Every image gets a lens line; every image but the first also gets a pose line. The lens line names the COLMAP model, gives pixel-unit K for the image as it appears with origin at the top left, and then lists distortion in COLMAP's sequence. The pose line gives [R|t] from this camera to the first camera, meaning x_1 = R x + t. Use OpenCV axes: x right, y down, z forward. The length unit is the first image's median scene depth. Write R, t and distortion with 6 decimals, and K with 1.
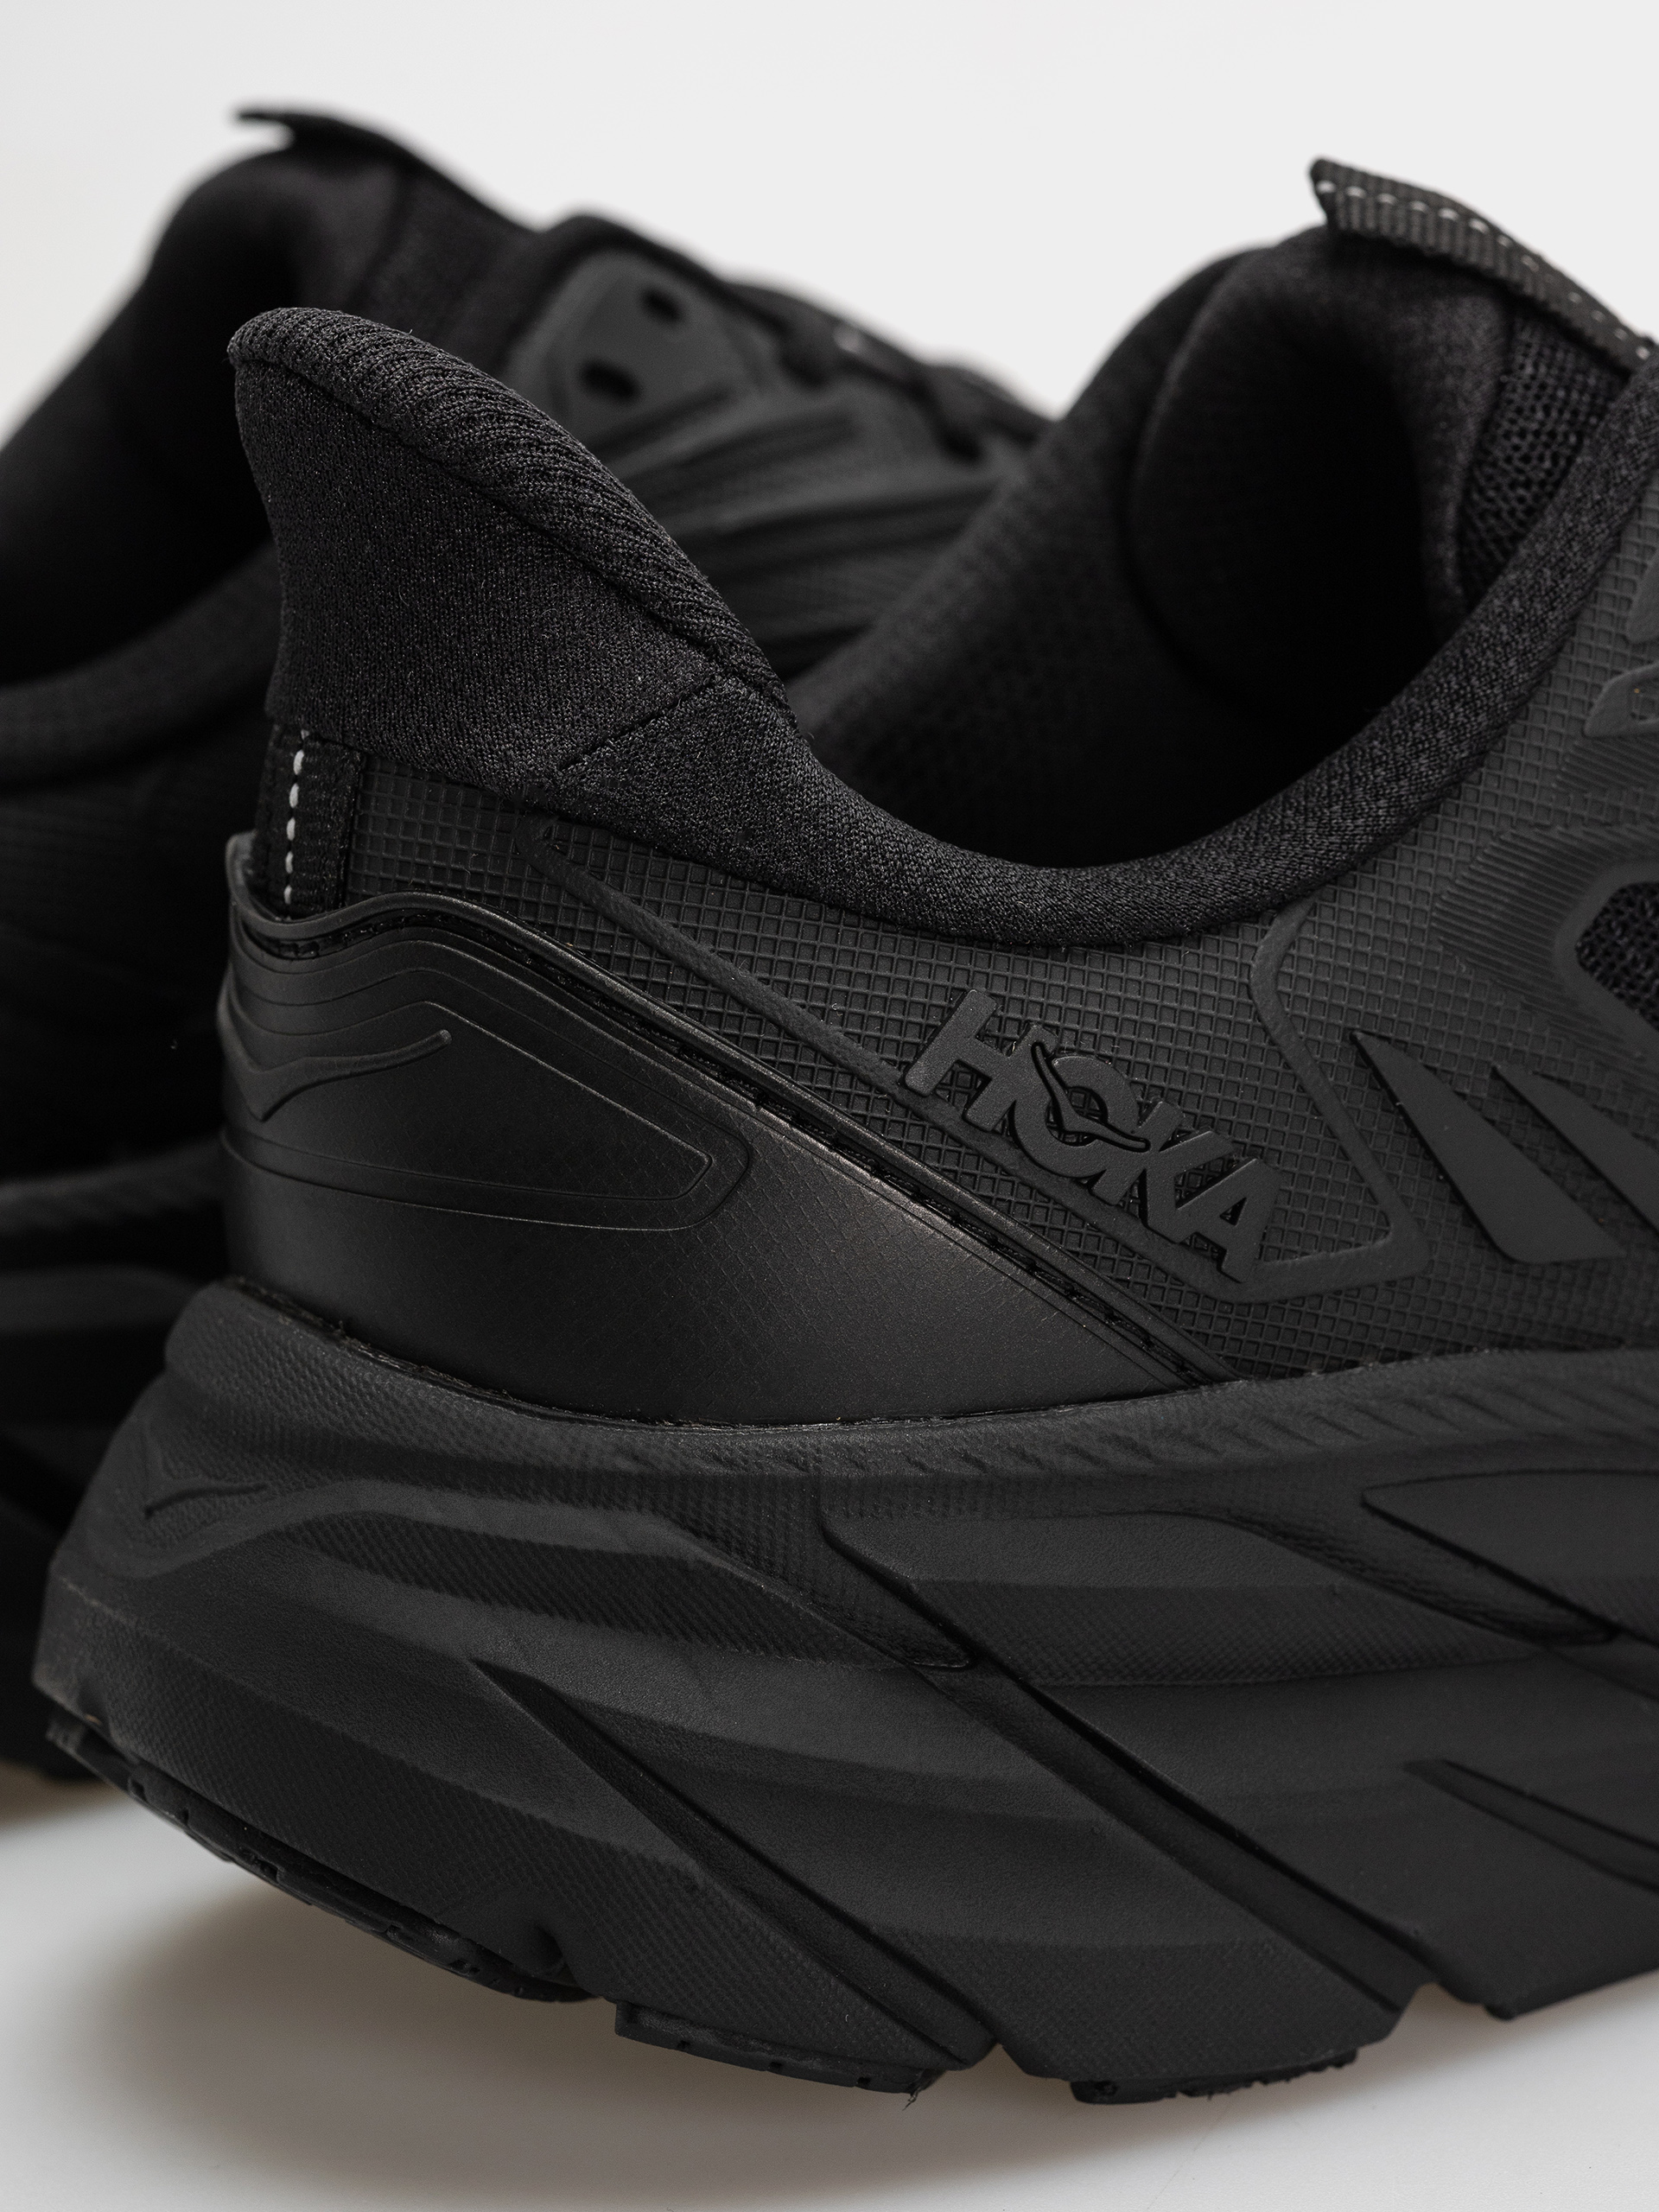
lens RADIAL K [[6908.0, 0, 829.5], [0, 6908.0, 1106.0], [0, 0, 1]] dist [0.022142, 1.953435]
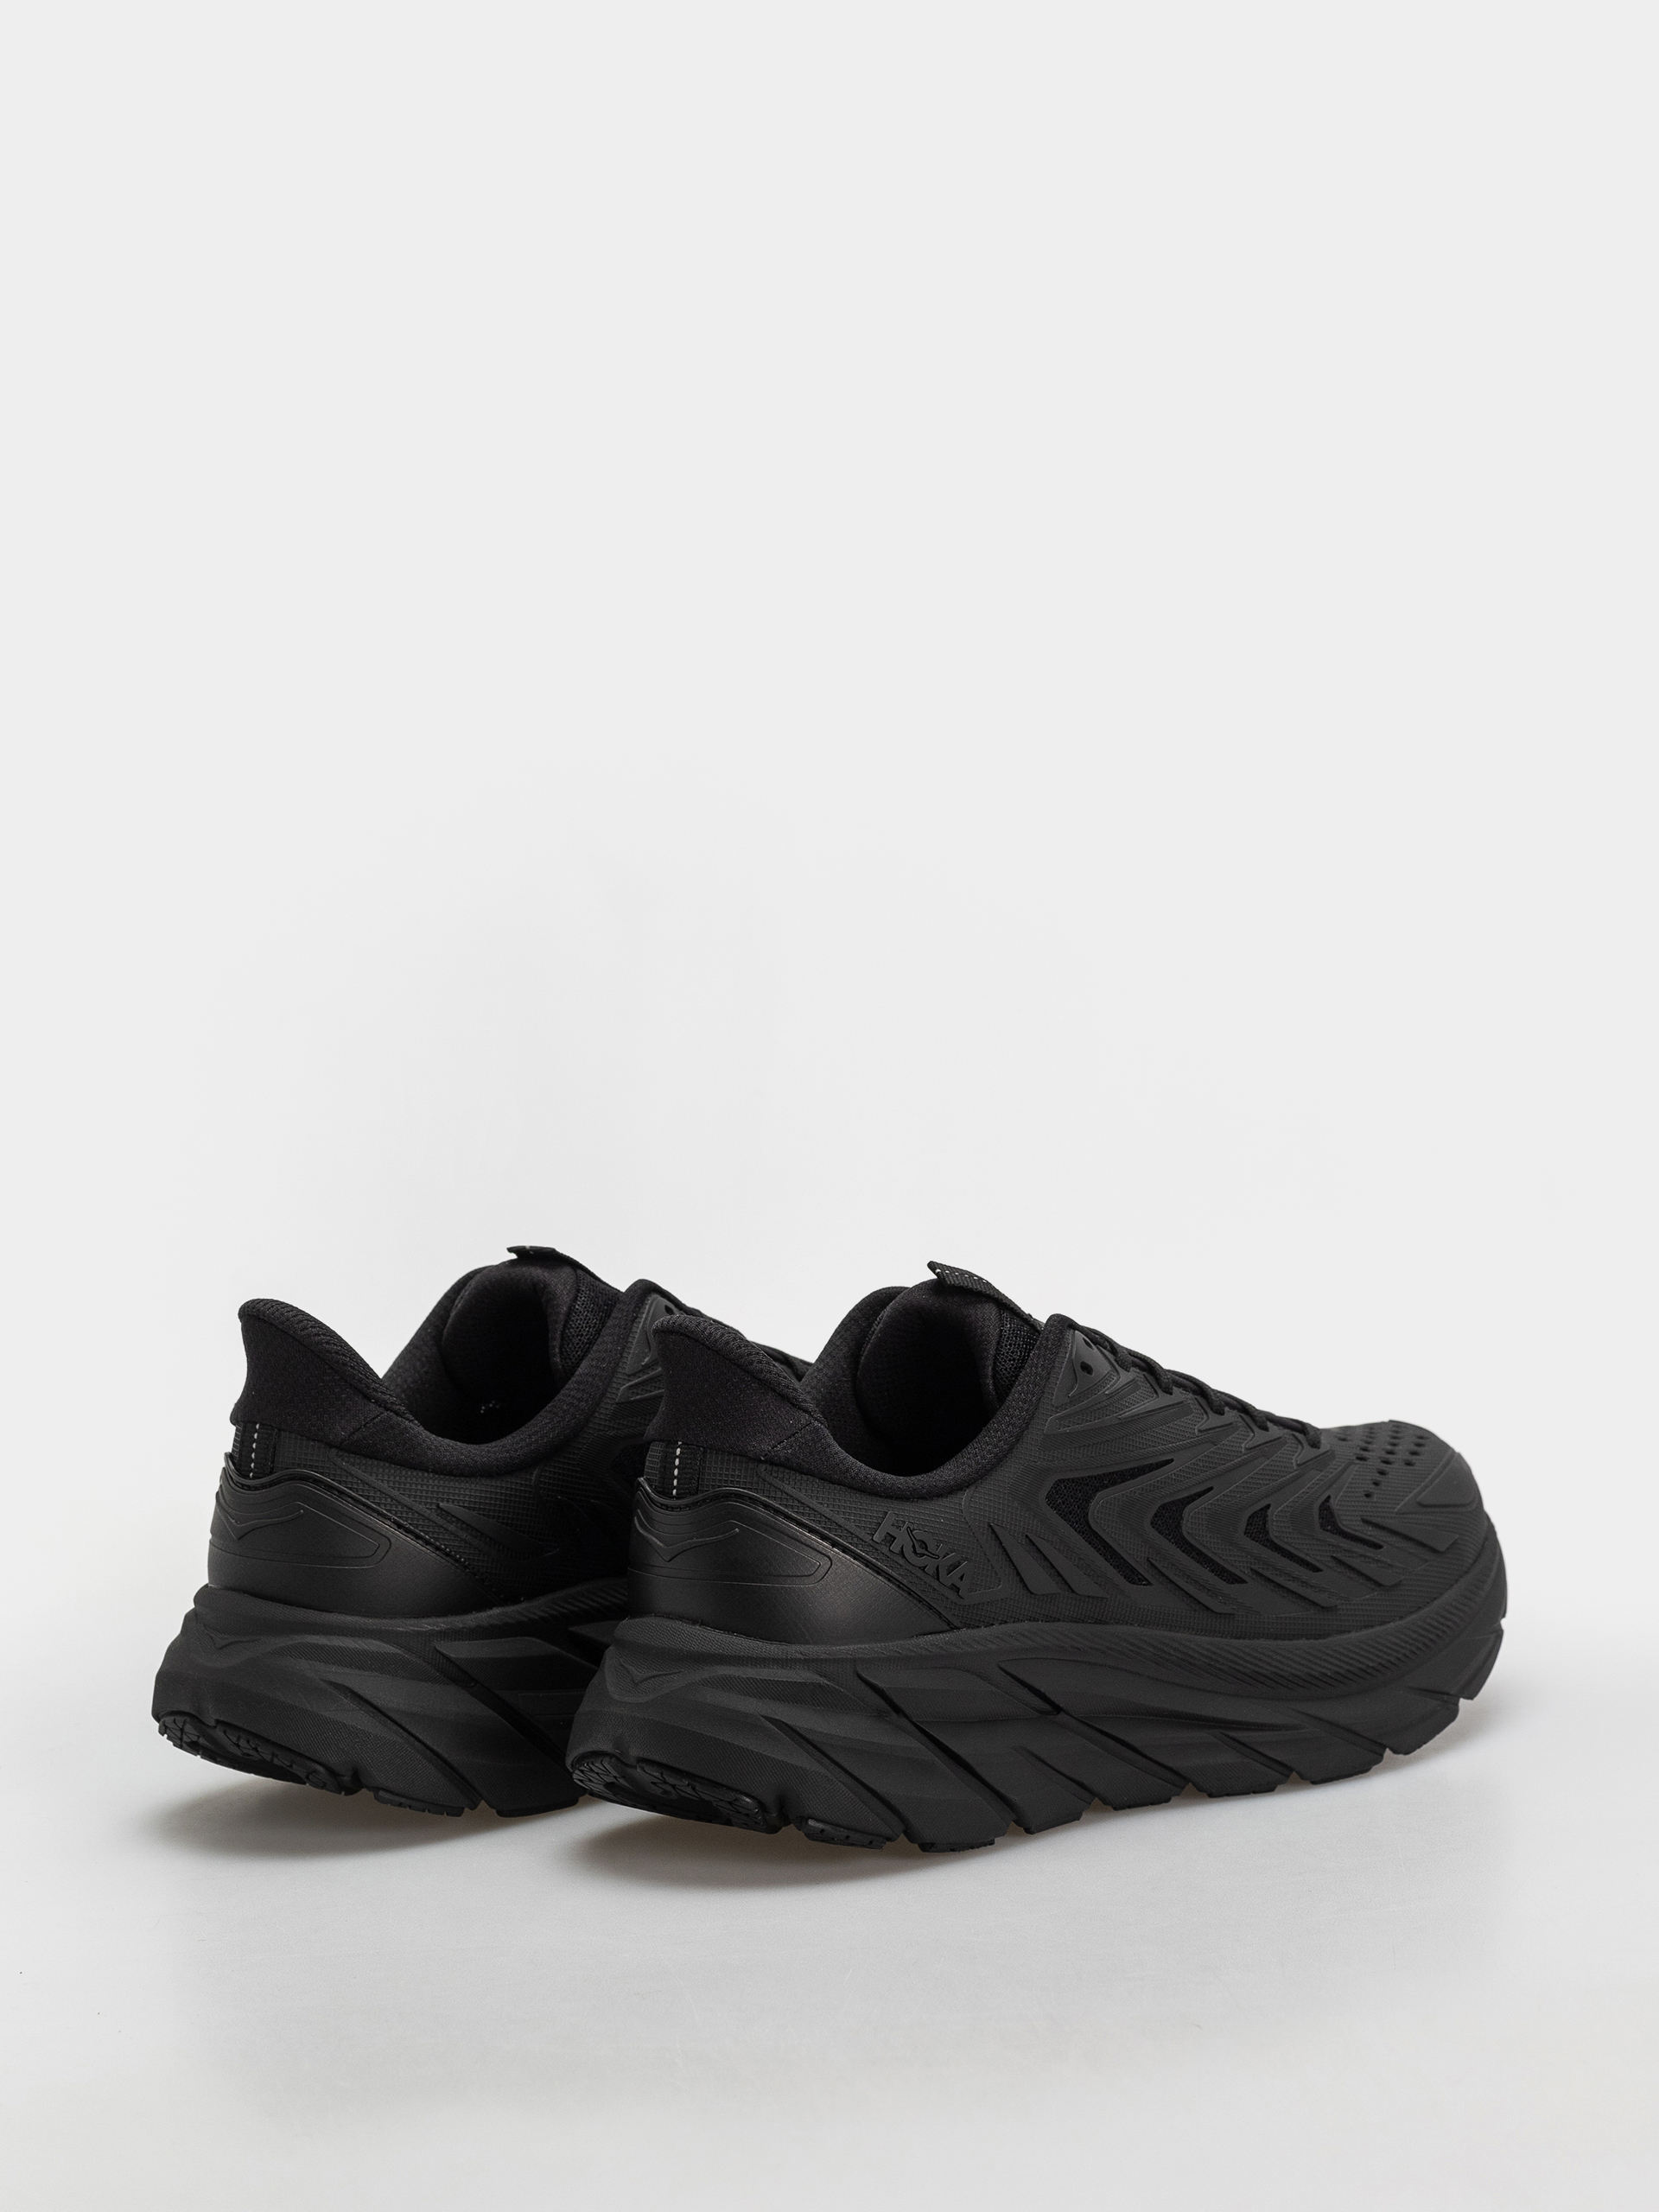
lens RADIAL K [[5235.2, 0, 829.5], [0, 5235.2, 1106.0], [0, 0, 1]] dist [0.026269, 0.025735]
pose [[0.970732, -0.012484, 0.239840, -0.605900], [0.047857, 0.988675, -0.142237, 0.146599], [-0.235349, 0.149552, 0.960336, -1.448092]]
